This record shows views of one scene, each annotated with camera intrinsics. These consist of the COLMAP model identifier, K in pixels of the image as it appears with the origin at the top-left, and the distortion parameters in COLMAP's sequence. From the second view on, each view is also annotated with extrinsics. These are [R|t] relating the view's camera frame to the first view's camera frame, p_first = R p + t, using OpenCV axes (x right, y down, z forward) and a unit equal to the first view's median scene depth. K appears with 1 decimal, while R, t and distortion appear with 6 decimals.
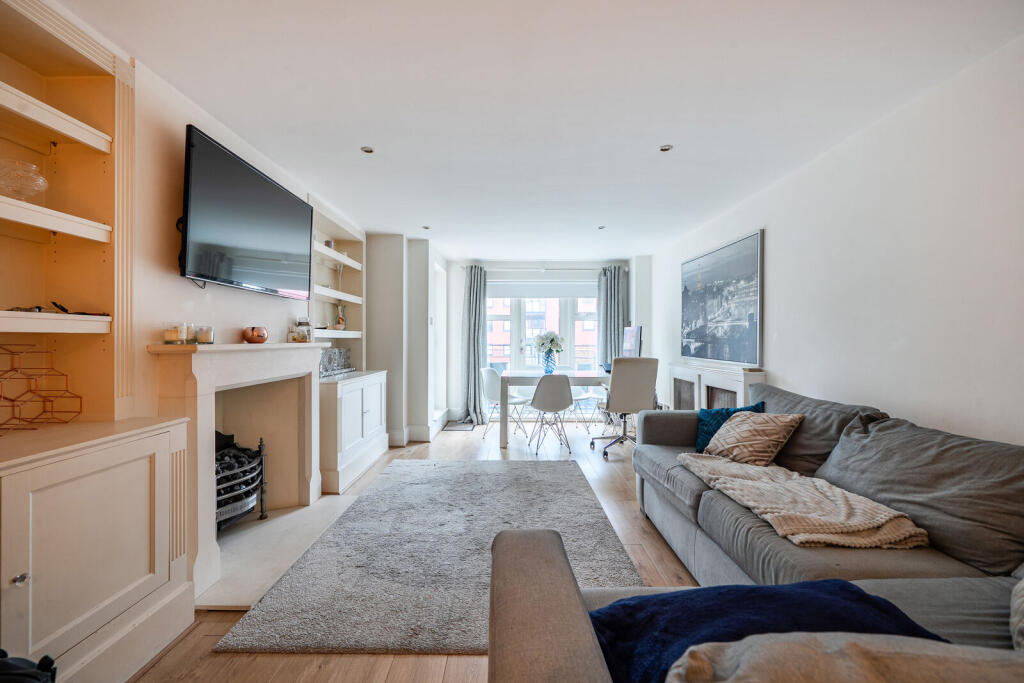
lens RADIAL K [[413.3, 0, 510.5], [0, 413.3, 338.2], [0, 0, 1]] dist [0.002411, 0.000028]
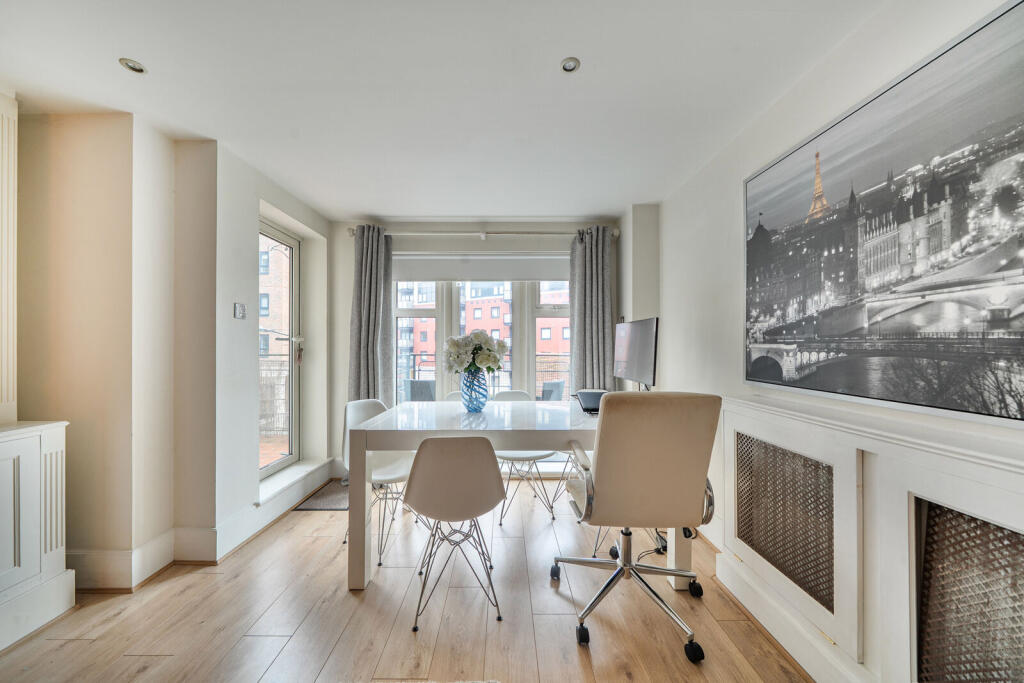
lens RADIAL K [[361.7, 0, 510.7], [0, 361.7, 345.3], [0, 0, 1]] dist [-0.002253, -0.000053]
pose [[0.999636, -0.005638, 0.026373, 0.116149], [0.005641, 0.999984, -0.000026, 0.001481], [-0.026372, 0.000175, 0.999652, 0.499449]]
